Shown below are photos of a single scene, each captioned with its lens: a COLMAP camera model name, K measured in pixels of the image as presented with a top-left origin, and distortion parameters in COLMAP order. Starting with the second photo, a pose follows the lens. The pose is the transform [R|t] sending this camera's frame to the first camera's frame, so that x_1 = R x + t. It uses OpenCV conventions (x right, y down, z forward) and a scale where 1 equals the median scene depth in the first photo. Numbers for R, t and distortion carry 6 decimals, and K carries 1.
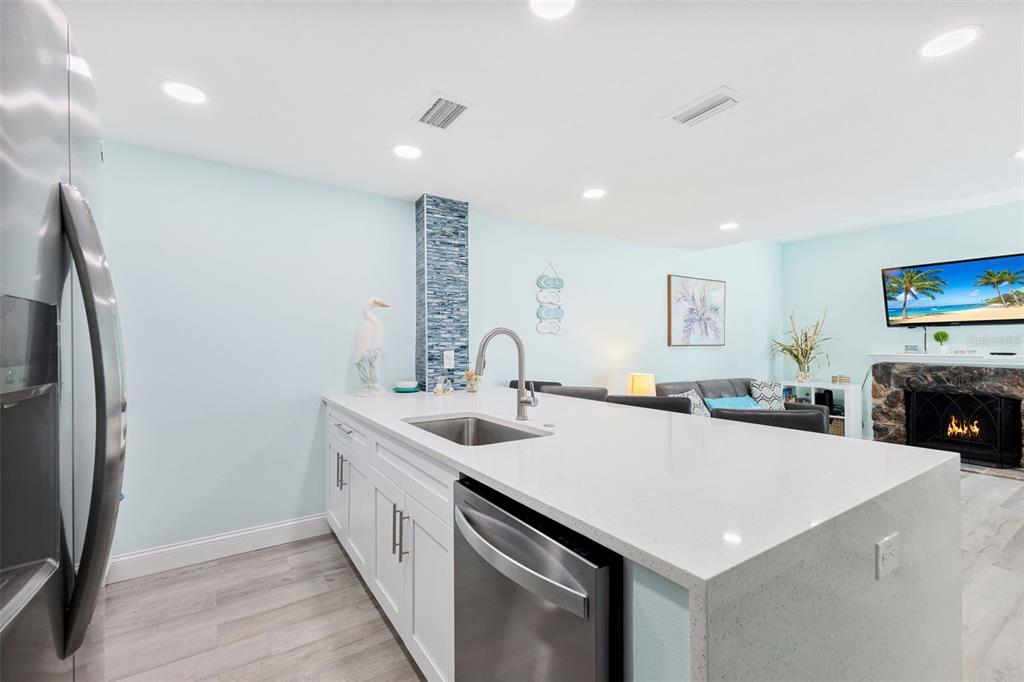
lens RADIAL K [[441.7, 0, 512.0], [0, 441.7, 341.0], [0, 0, 1]] dist [0.002536, 0.000863]
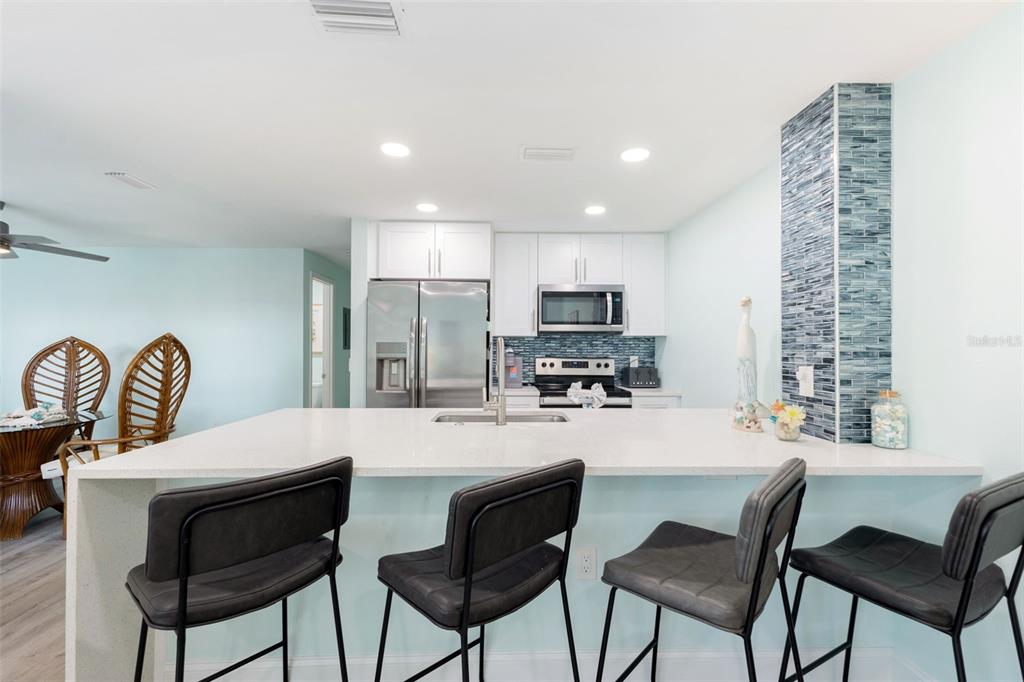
lens RADIAL K [[441.7, 0, 512.0], [0, 441.7, 341.0], [0, 0, 1]] dist [0.002536, 0.000863]
pose [[-0.530567, -0.013674, -0.847533, 0.559003], [-0.002815, 0.999893, -0.014370, -0.001565], [0.847638, -0.005239, -0.530549, 0.982573]]
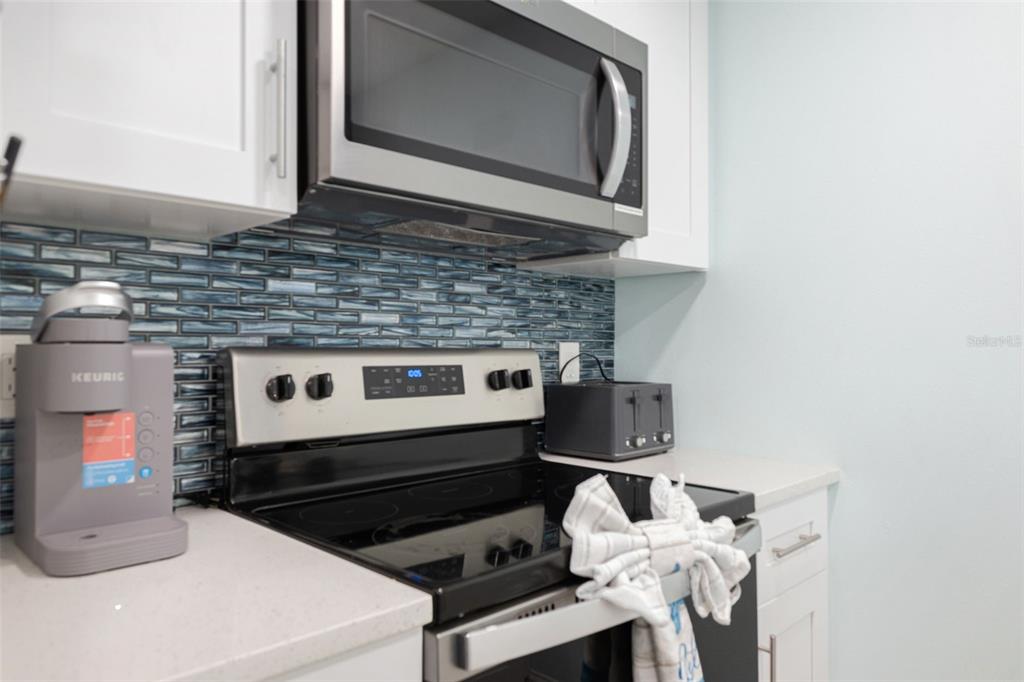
lens RADIAL K [[698.3, 0, 512.0], [0, 698.3, 341.0], [0, 0, 1]] dist [0.003452, 0.001307]
pose [[0.194860, -0.006339, -0.980811, -0.200268], [0.000231, 0.999979, -0.006417, 0.026234], [0.980831, 0.001024, 0.194857, 0.416025]]
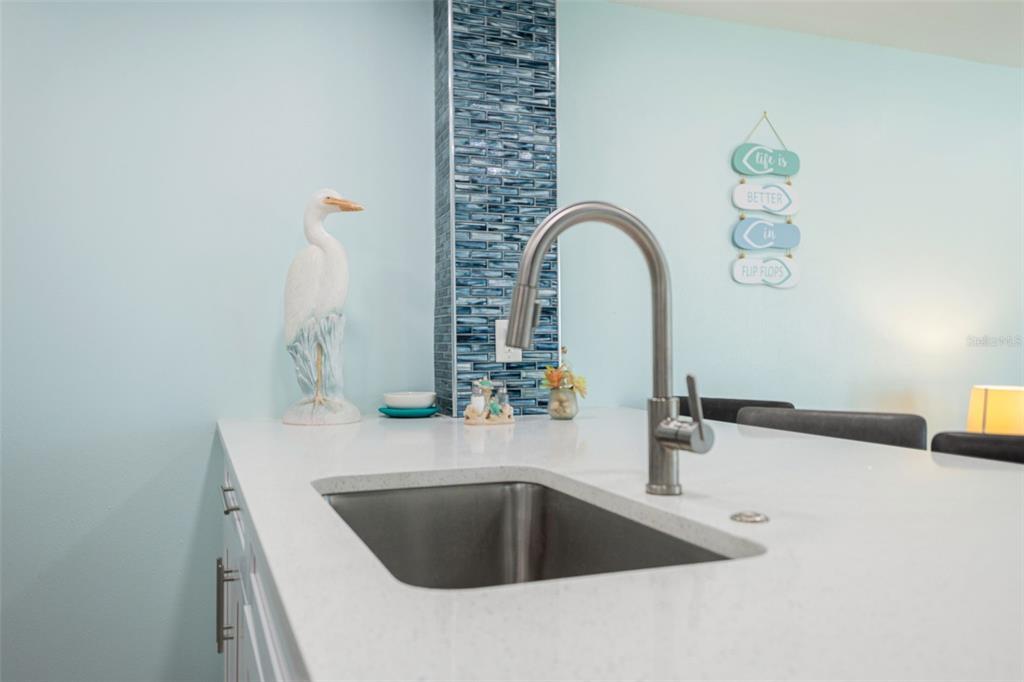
lens RADIAL K [[834.7, 0, 512.0], [0, 834.7, 341.0], [0, 0, 1]] dist [0.005140, 0.003082]
pose [[0.977182, -0.001140, -0.212400, 0.026516], [0.001731, 0.999995, 0.002598, 0.040430], [0.212396, -0.002906, 0.977179, 0.237512]]
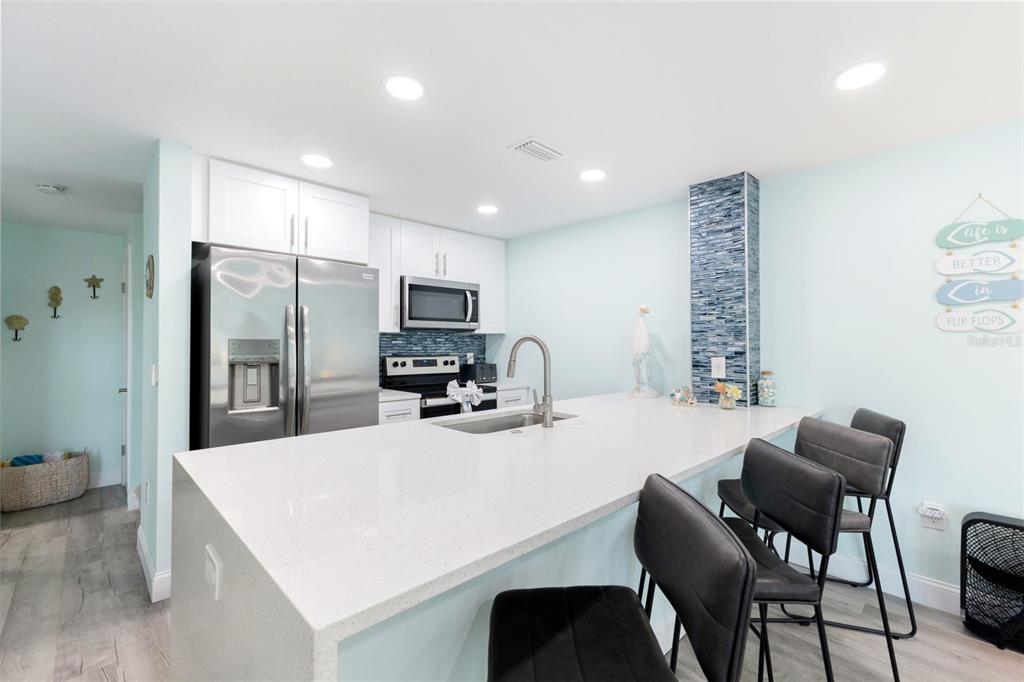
lens RADIAL K [[441.7, 0, 512.0], [0, 441.7, 341.0], [0, 0, 1]] dist [0.002536, 0.000863]
pose [[0.183278, -0.006861, -0.983037, 0.621261], [0.002198, 0.999976, -0.006569, -0.004440], [0.983059, -0.000957, 0.183289, 0.455800]]
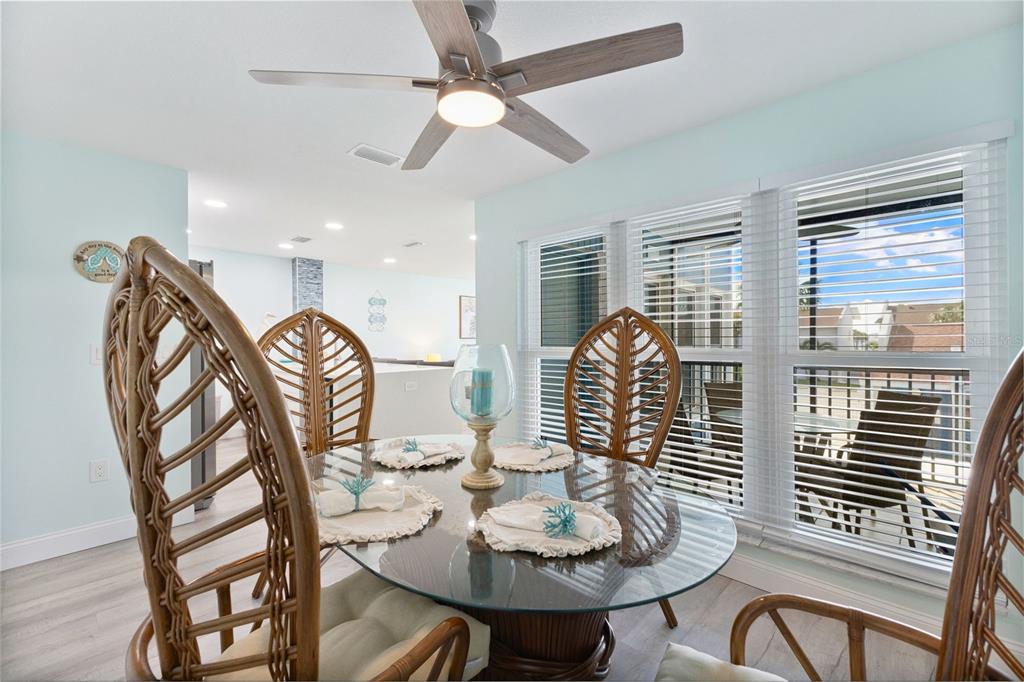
lens RADIAL K [[441.7, 0, 512.0], [0, 441.7, 341.0], [0, 0, 1]] dist [0.002536, 0.000863]
pose [[0.973613, -0.004632, 0.228158, 0.255432], [0.002458, 0.999949, 0.009809, 0.007997], [-0.228191, -0.008990, 0.973575, -1.012504]]
